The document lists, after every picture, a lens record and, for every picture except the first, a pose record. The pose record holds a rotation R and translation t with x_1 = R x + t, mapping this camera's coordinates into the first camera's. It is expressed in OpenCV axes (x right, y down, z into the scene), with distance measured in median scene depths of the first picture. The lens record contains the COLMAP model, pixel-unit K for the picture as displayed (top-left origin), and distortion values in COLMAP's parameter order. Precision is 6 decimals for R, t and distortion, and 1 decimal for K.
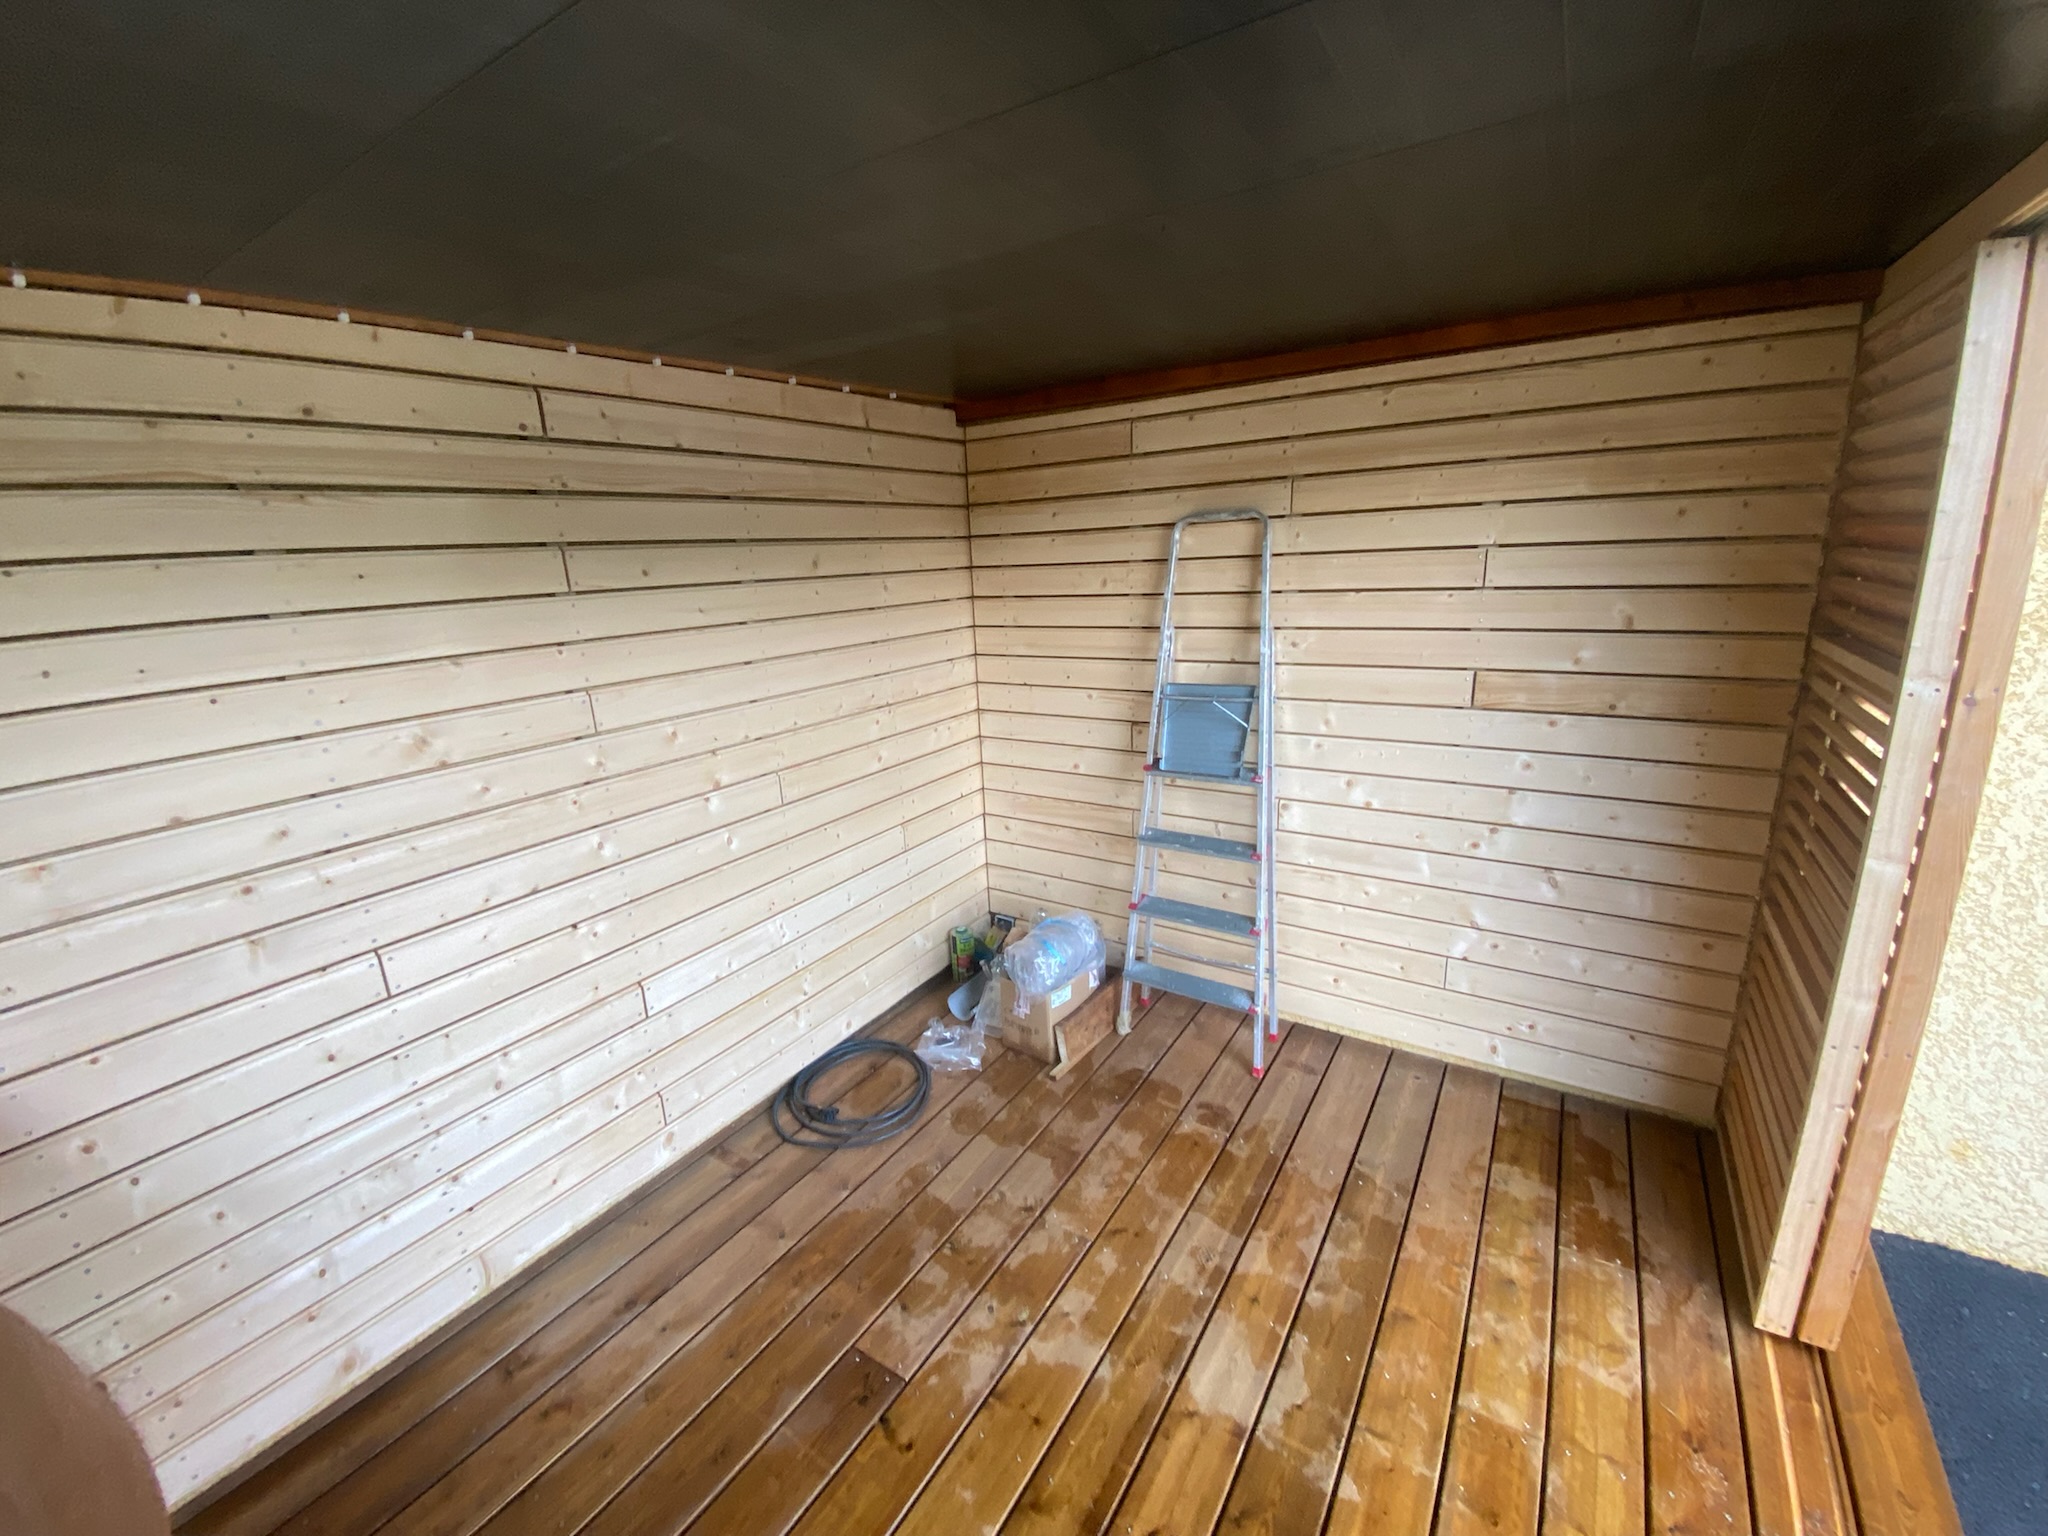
lens RADIAL K [[825.7, 0, 1019.5], [0, 825.7, 776.6], [0, 0, 1]] dist [0.038200, -0.028269]
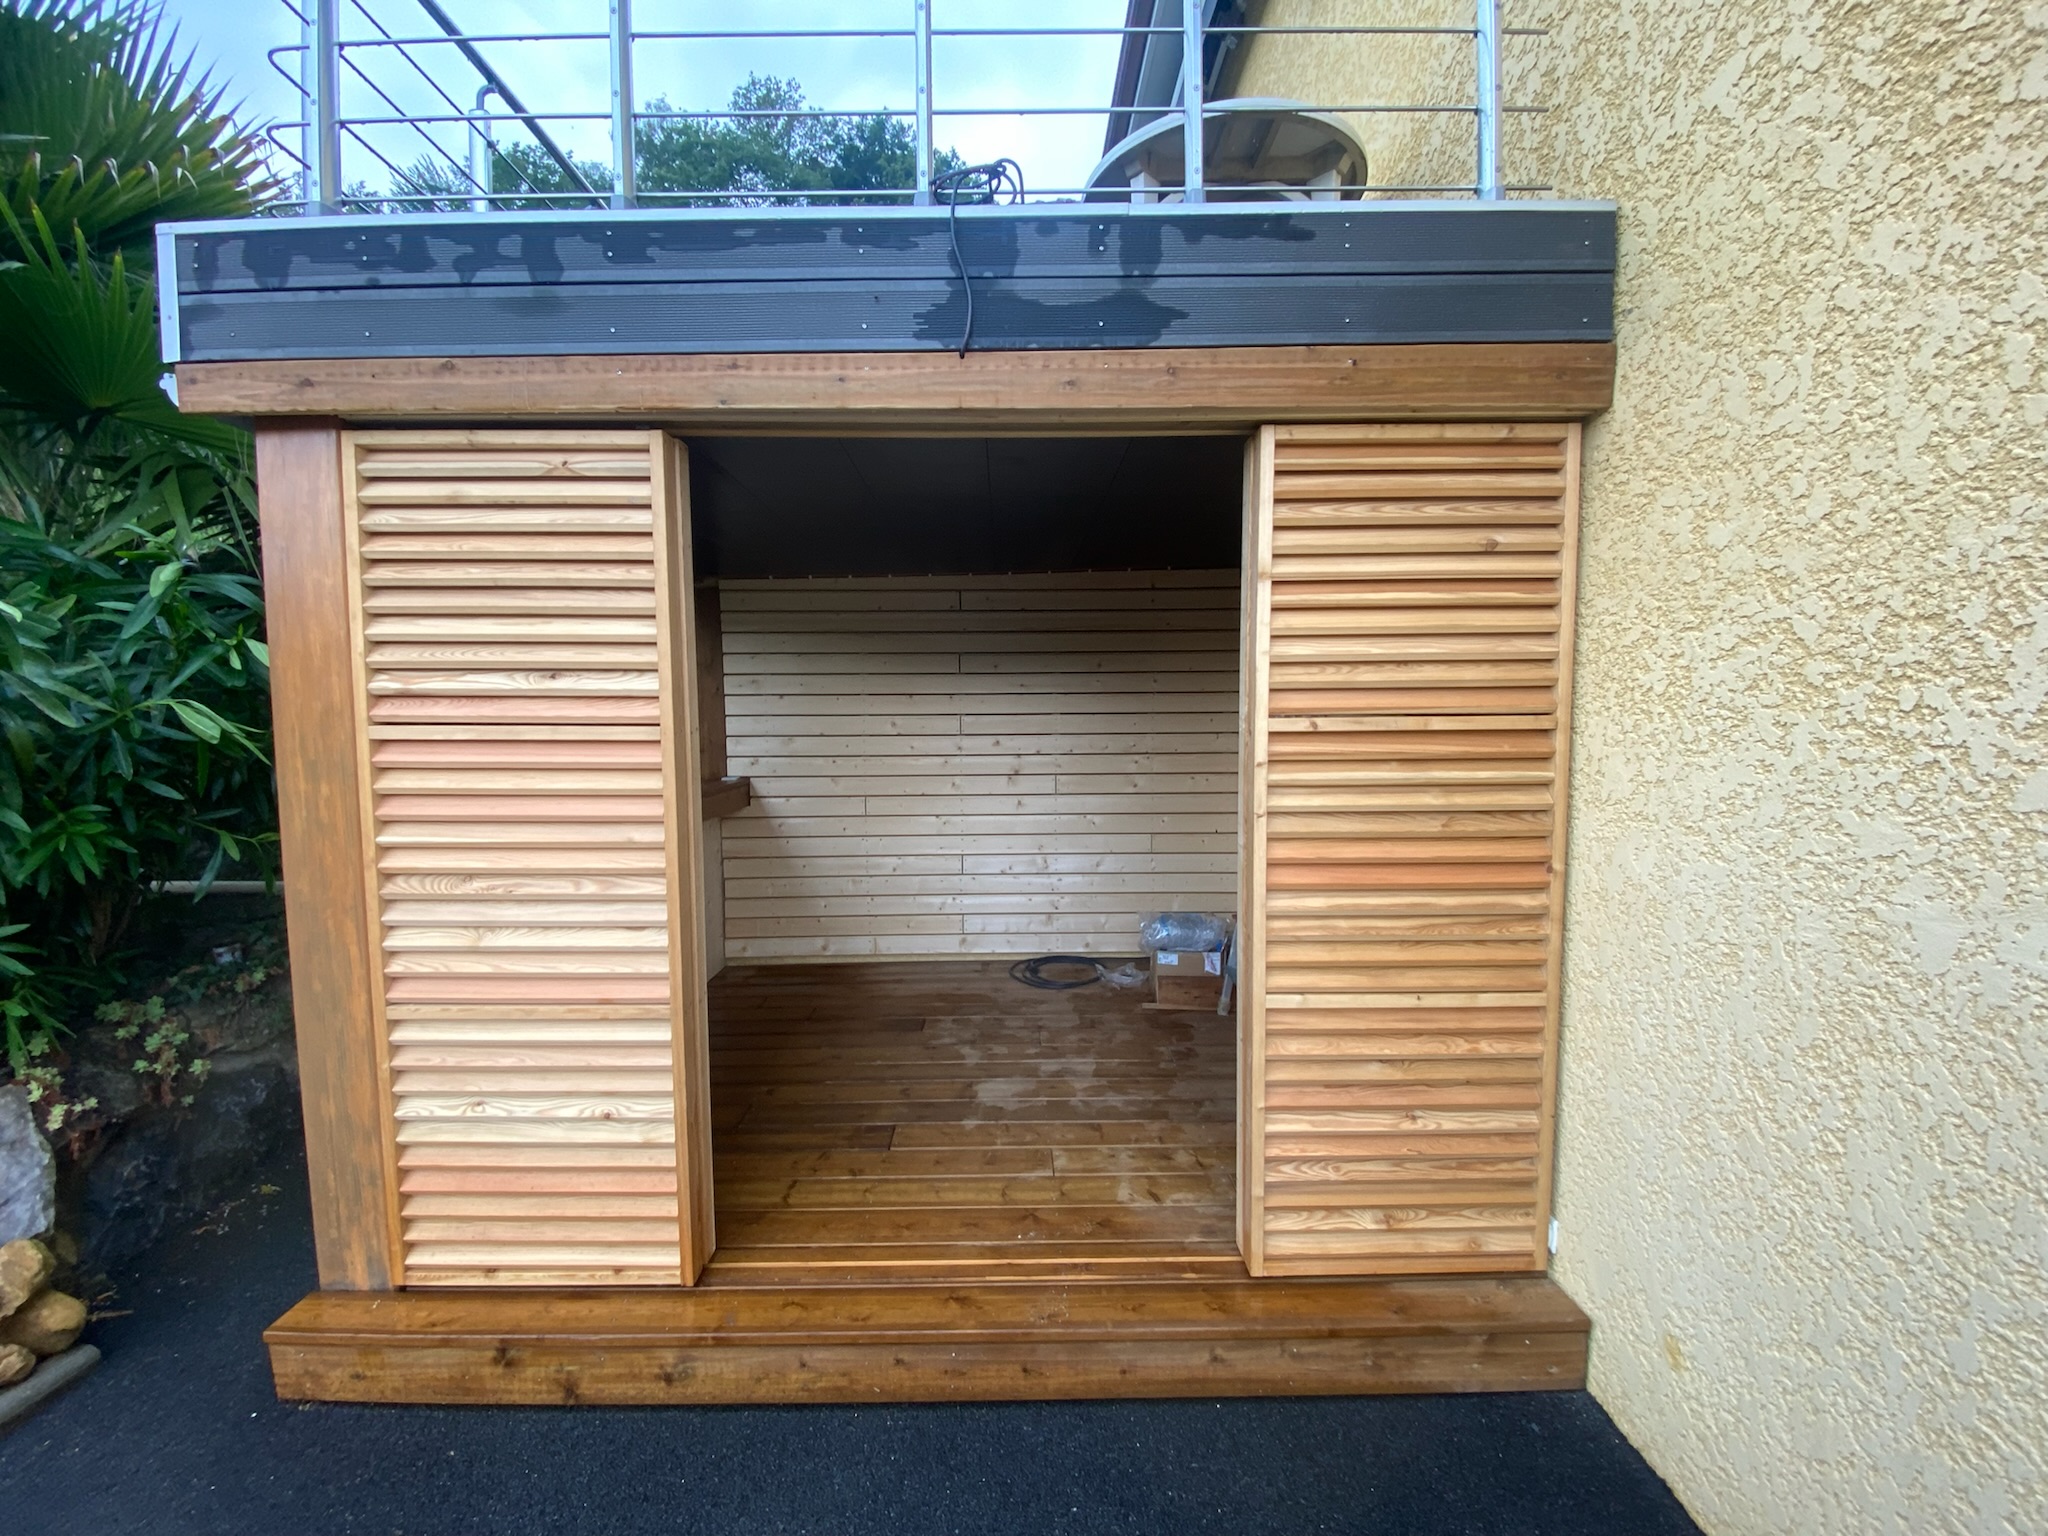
lens RADIAL K [[825.7, 0, 1019.5], [0, 825.7, 776.6], [0, 0, 1]] dist [0.038200, -0.028269]
pose [[0.560274, 0.112784, -0.820593, 1.555560], [-0.240346, 0.970200, -0.030753, 0.098853], [0.792671, 0.214456, 0.570685, -0.133944]]
